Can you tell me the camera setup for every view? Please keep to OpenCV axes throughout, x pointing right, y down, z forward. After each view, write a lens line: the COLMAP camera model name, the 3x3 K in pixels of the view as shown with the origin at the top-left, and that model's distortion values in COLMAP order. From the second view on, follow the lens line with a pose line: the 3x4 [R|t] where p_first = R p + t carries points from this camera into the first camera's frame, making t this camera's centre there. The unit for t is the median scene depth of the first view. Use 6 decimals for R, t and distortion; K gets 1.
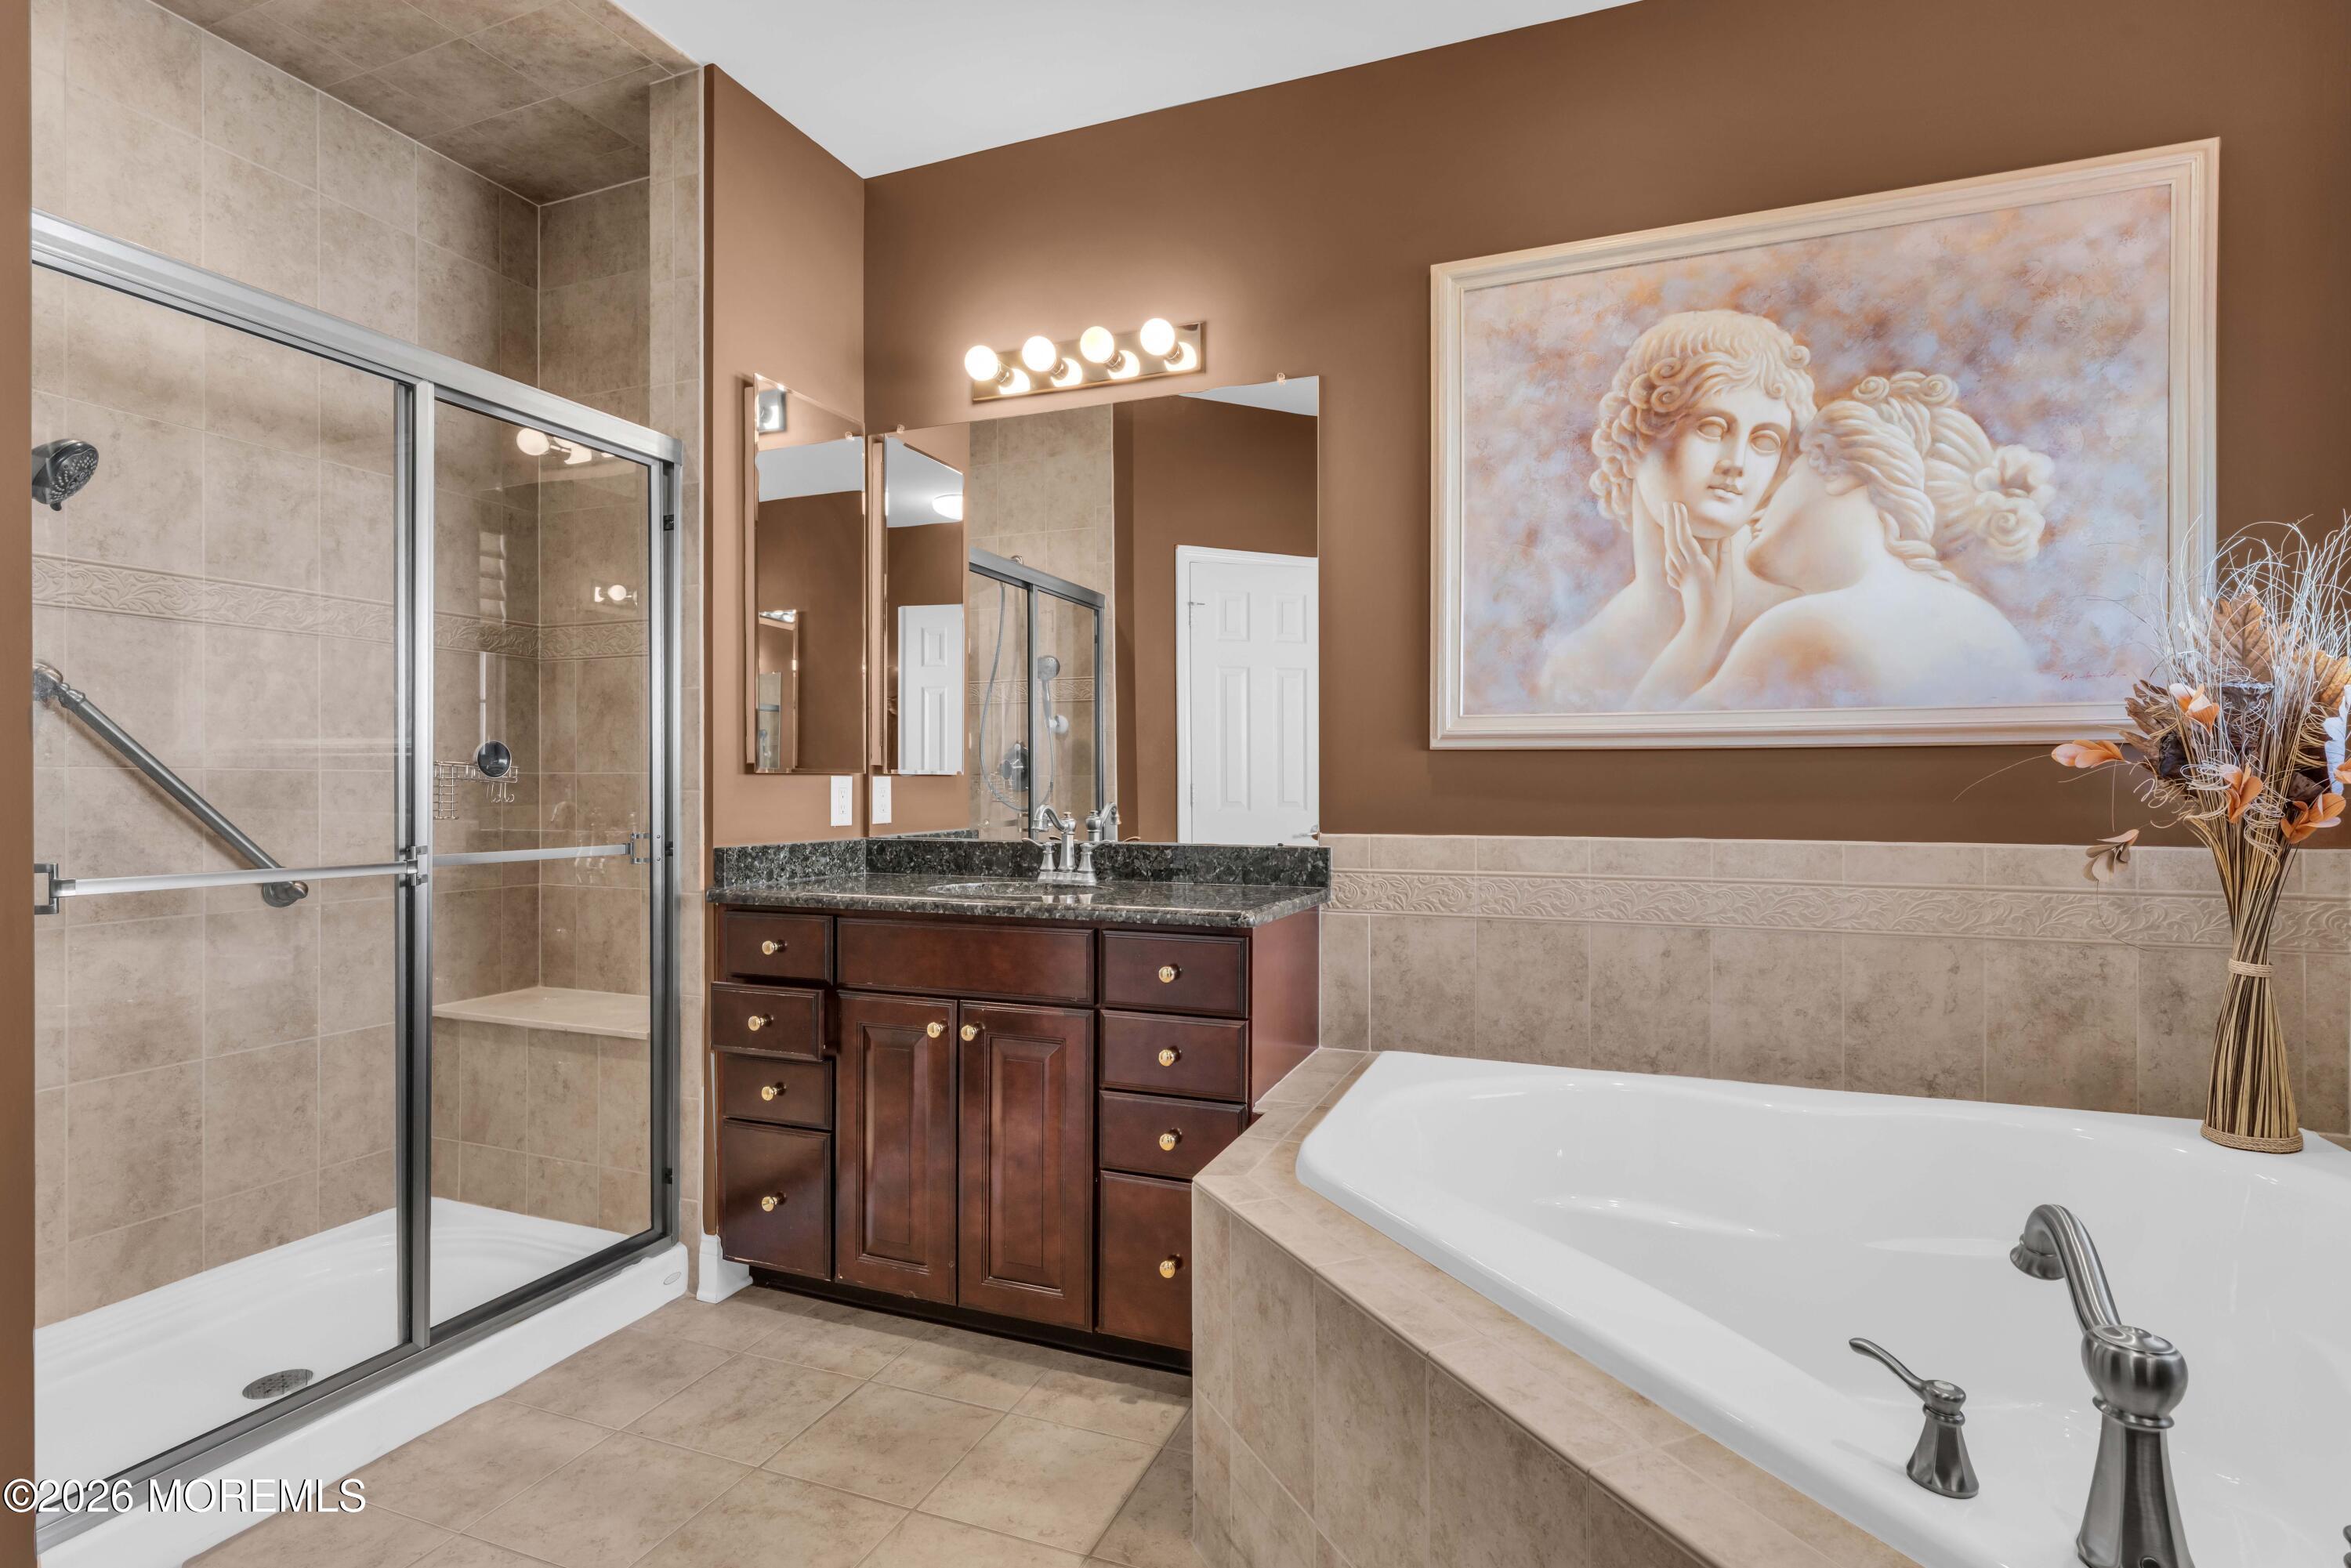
lens RADIAL K [[1168.7, 0, 1173.6], [0, 1168.7, 784.8], [0, 0, 1]] dist [-0.001666, 0.000281]
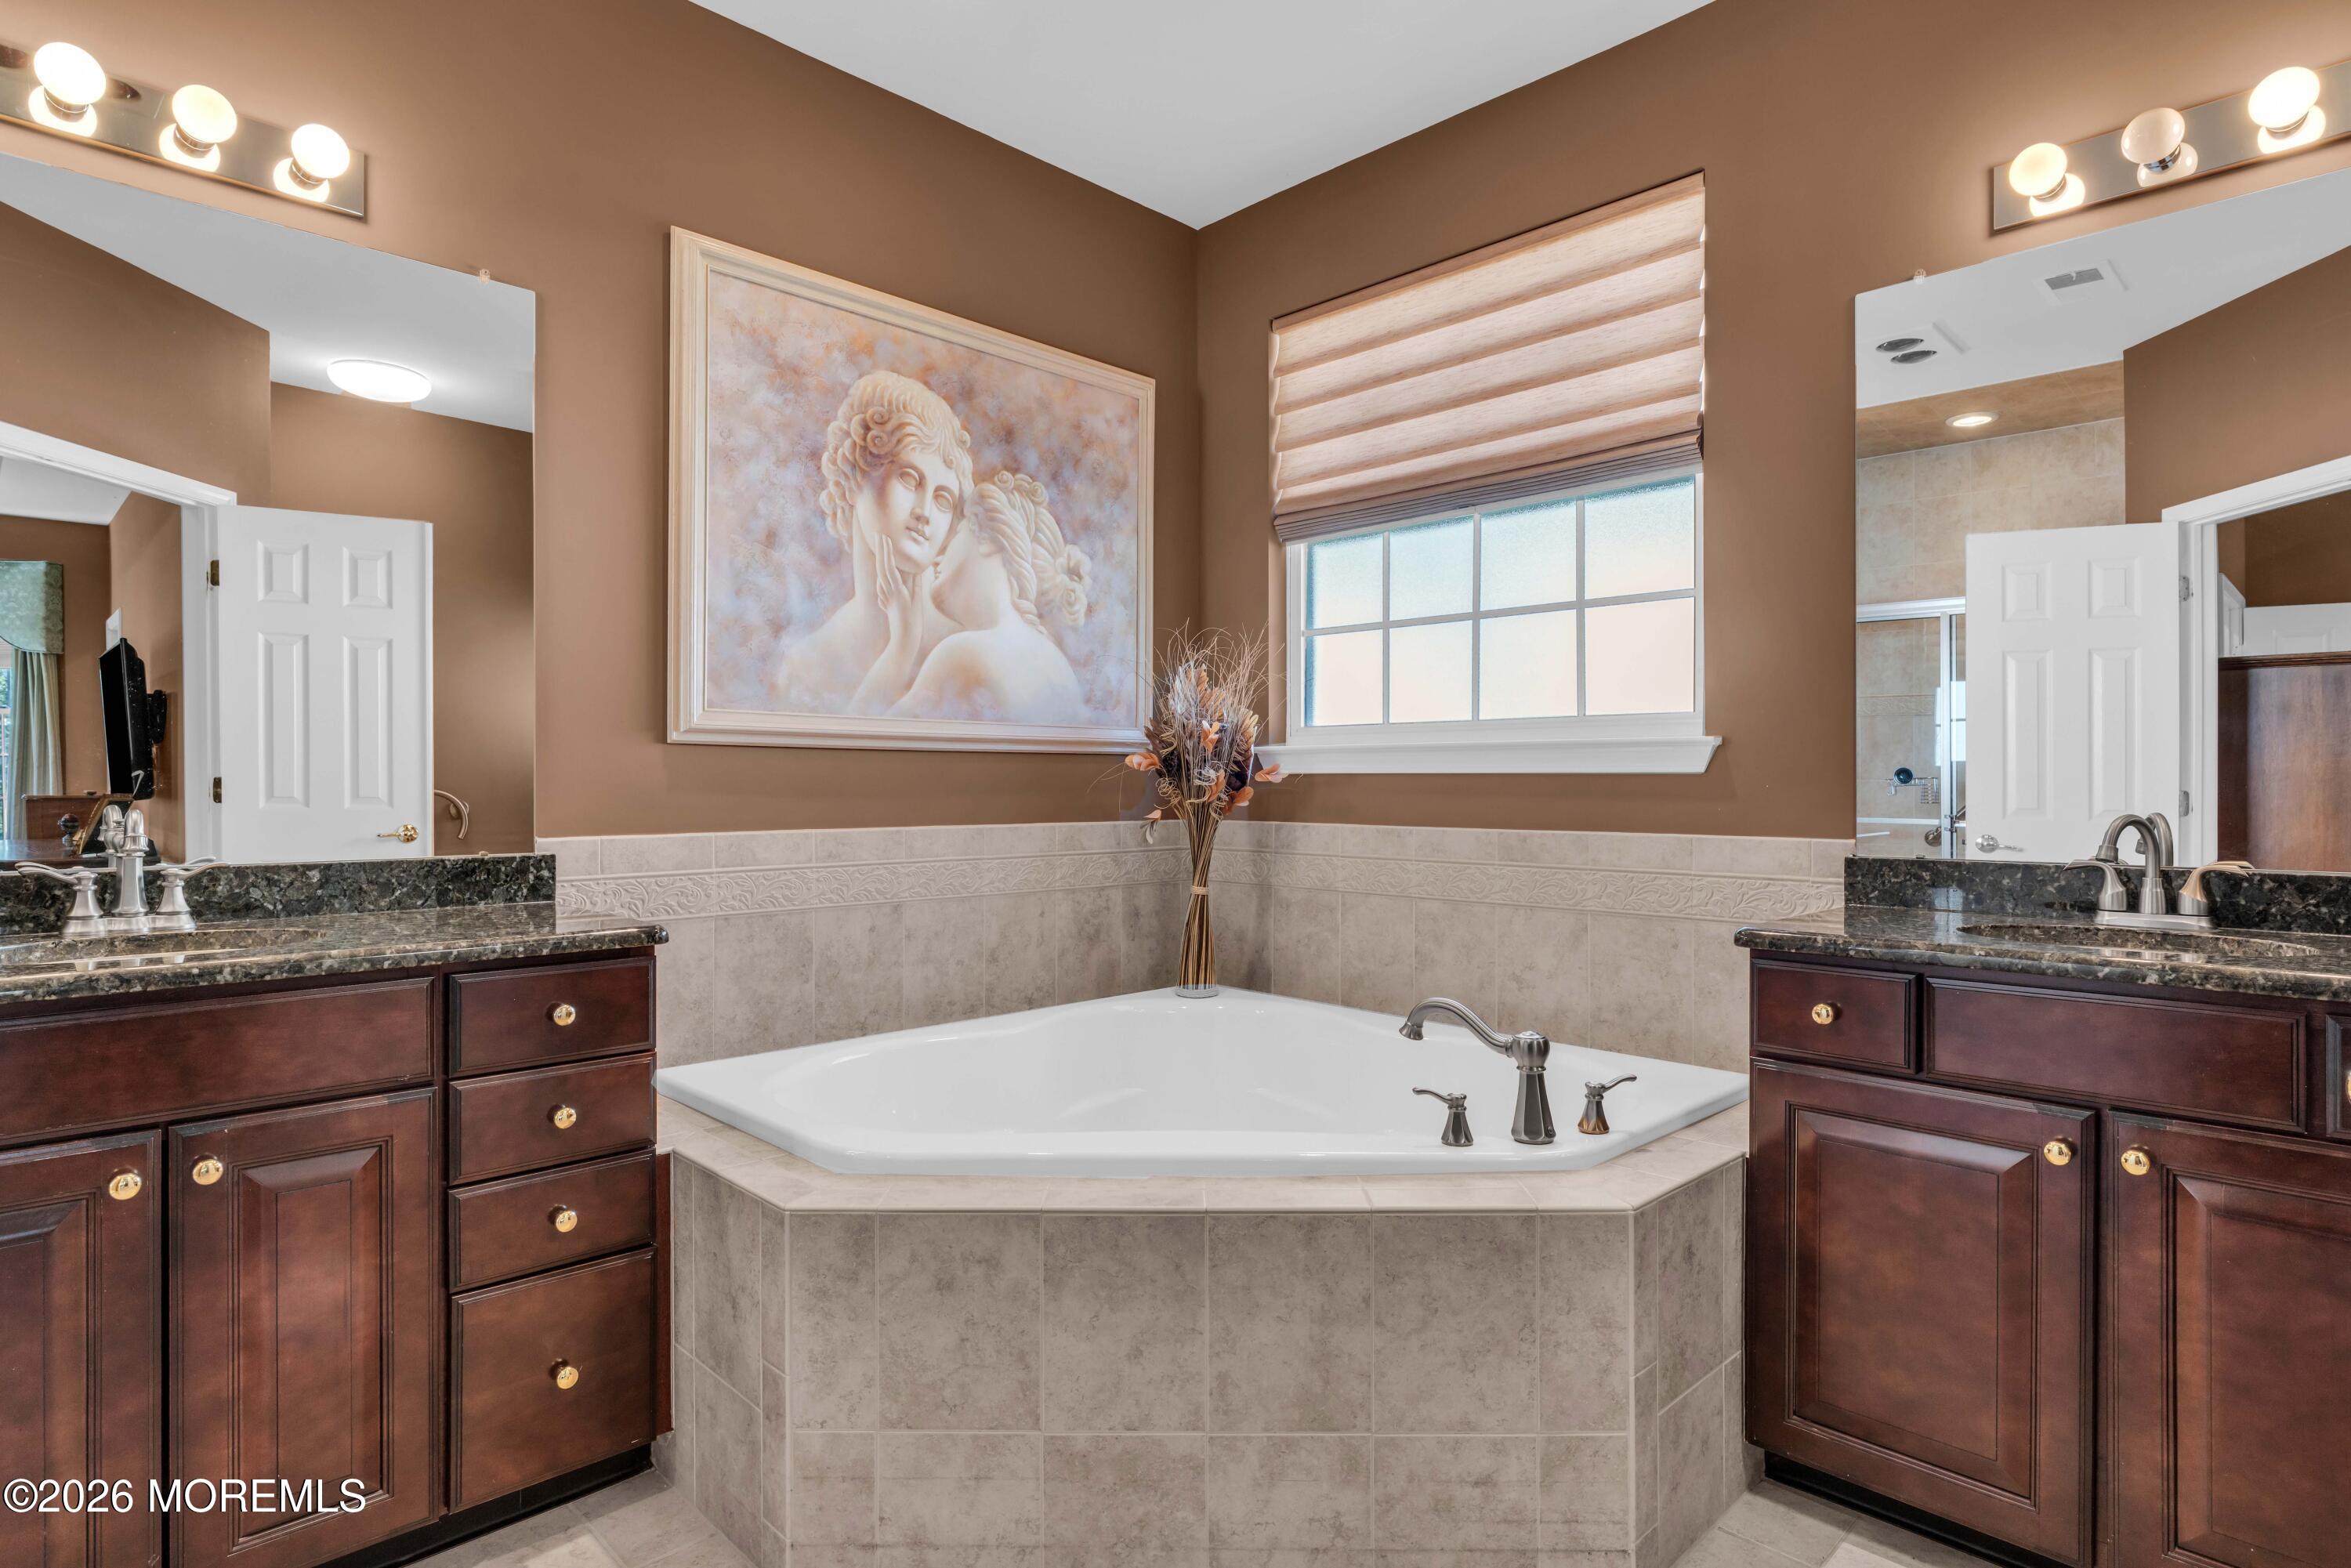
lens RADIAL K [[1243.9, 0, 1172.3], [0, 1243.9, 786.5], [0, 0, 1]] dist [-0.000301, -0.000873]
pose [[0.396552, -0.002934, 0.918008, -0.594639], [-0.002063, 0.999990, 0.004087, 0.000135], [-0.918010, -0.003515, 0.396541, 0.259924]]
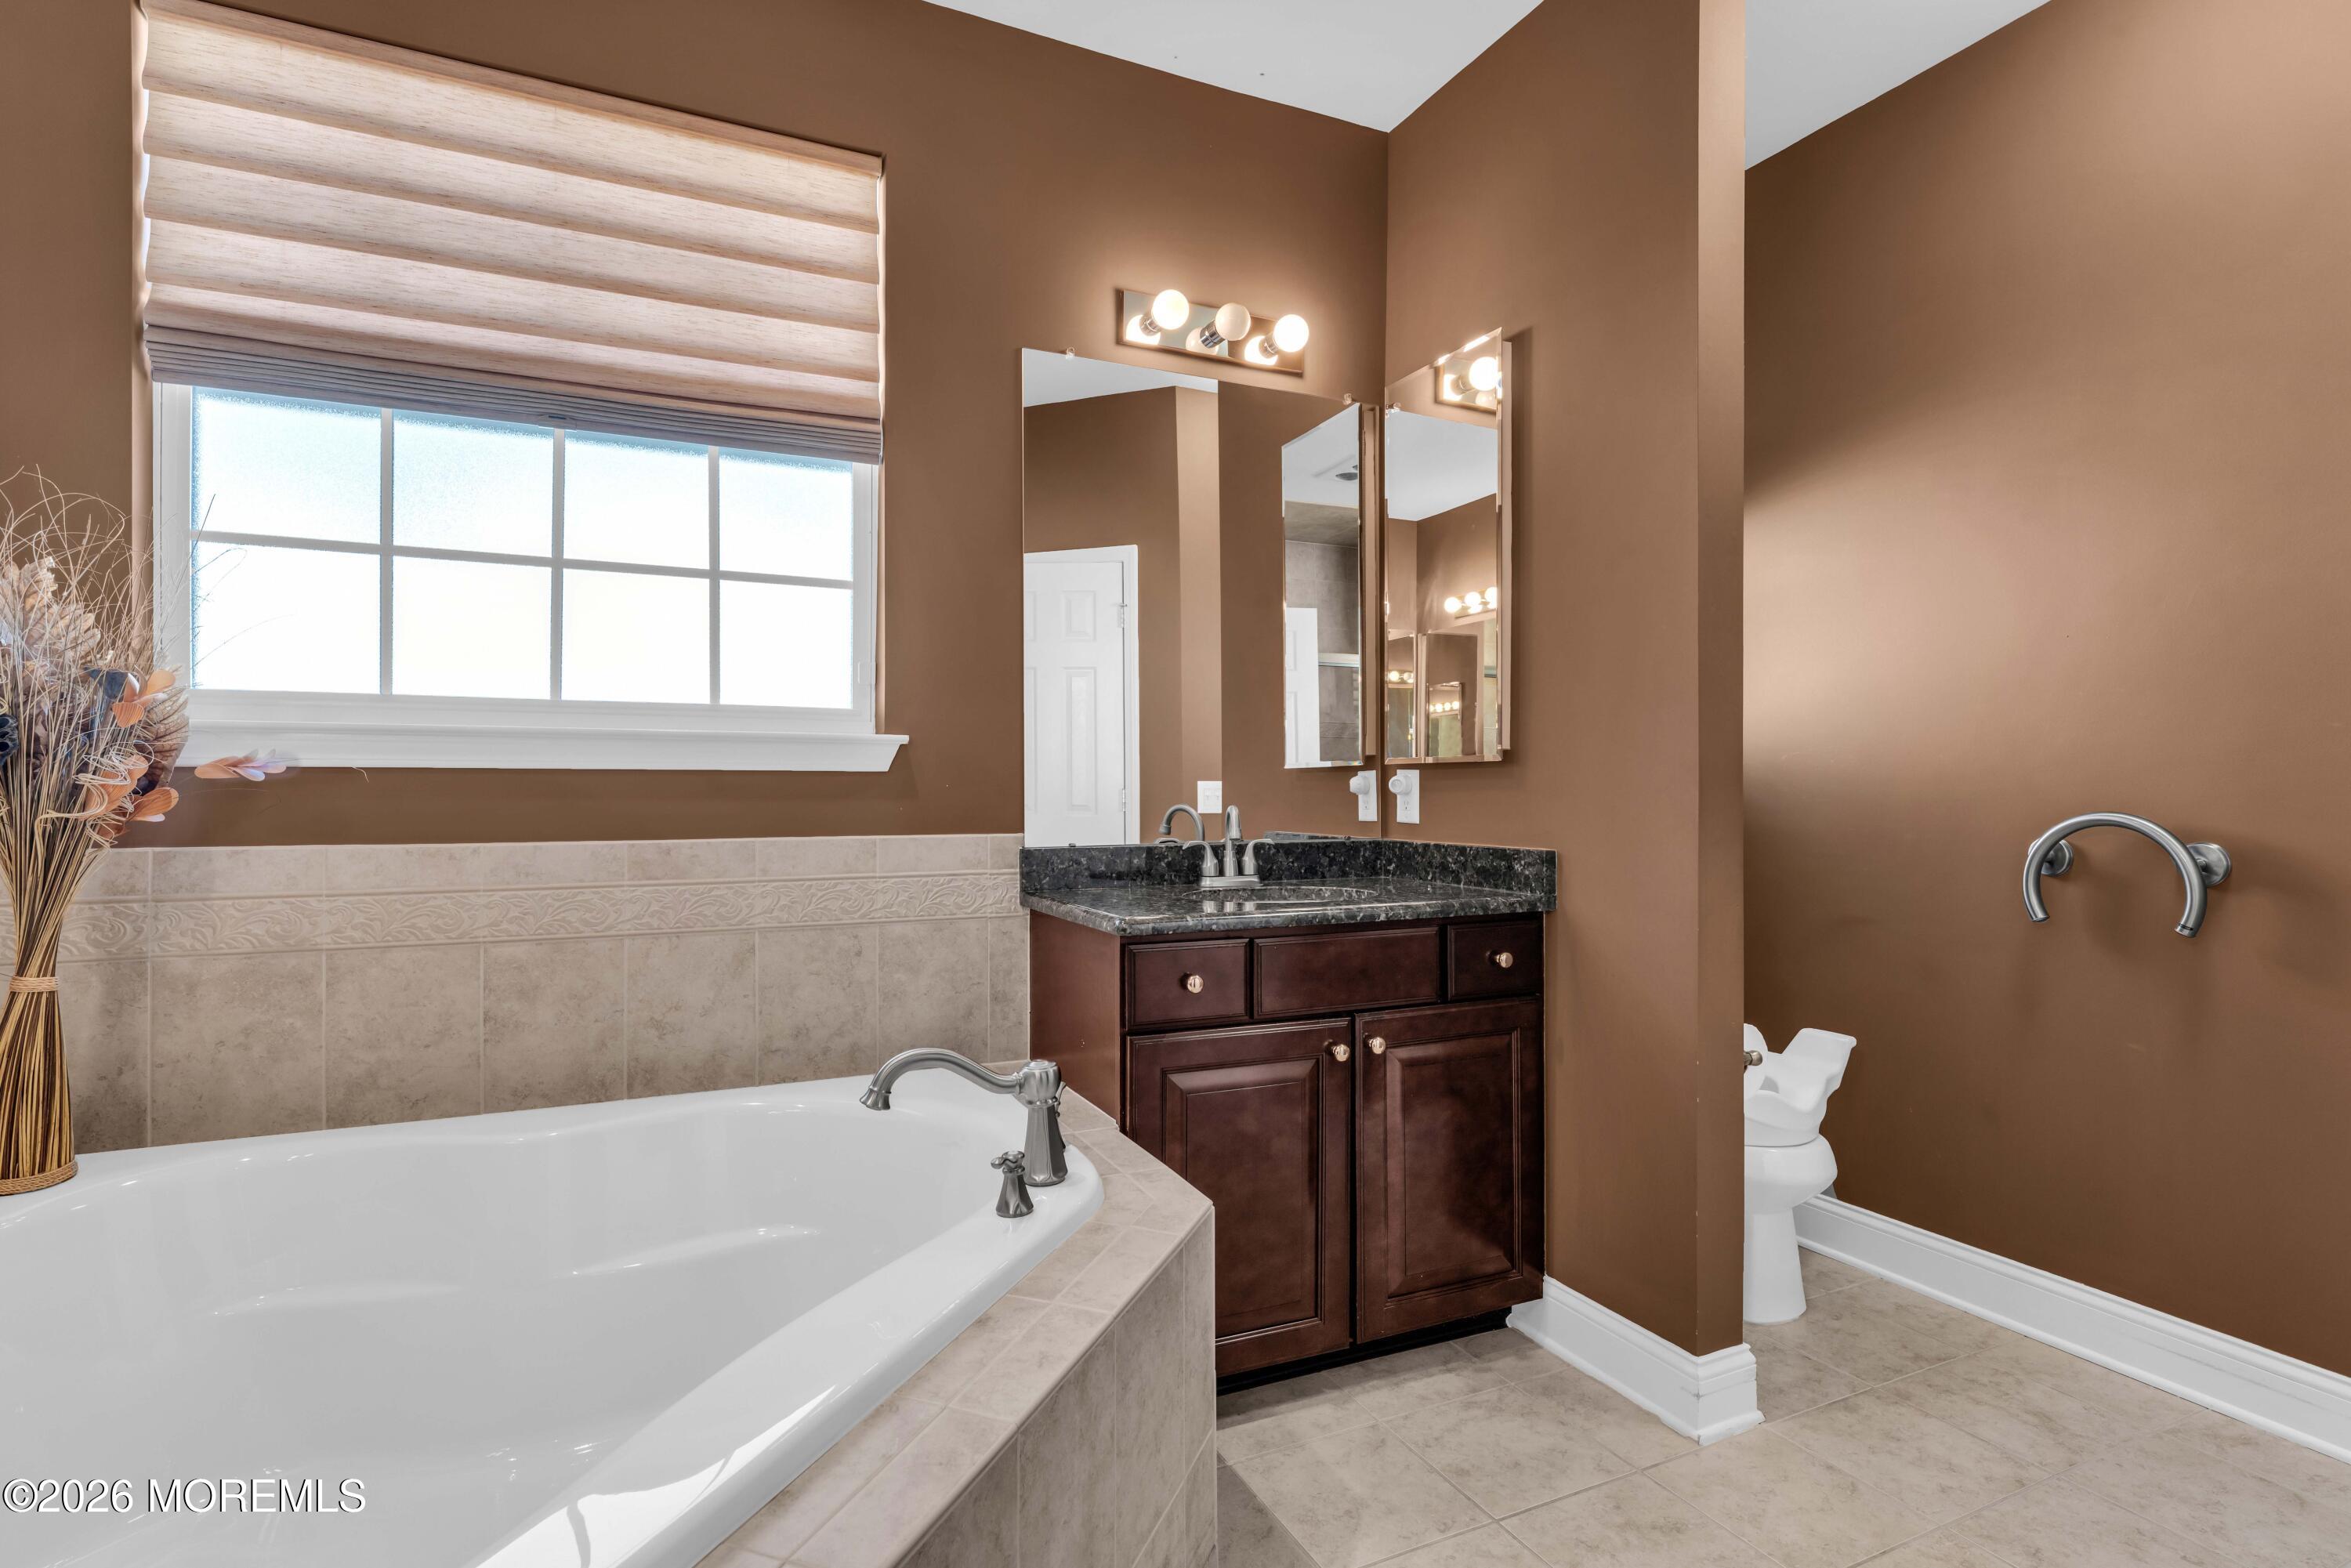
lens RADIAL K [[1168.7, 0, 1173.6], [0, 1168.7, 784.8], [0, 0, 1]] dist [-0.001666, 0.000281]
pose [[-0.734751, -0.001450, 0.678336, -0.254843], [-0.002620, 0.999996, -0.000700, 0.002686], [-0.678332, -0.002291, -0.734752, 0.861552]]
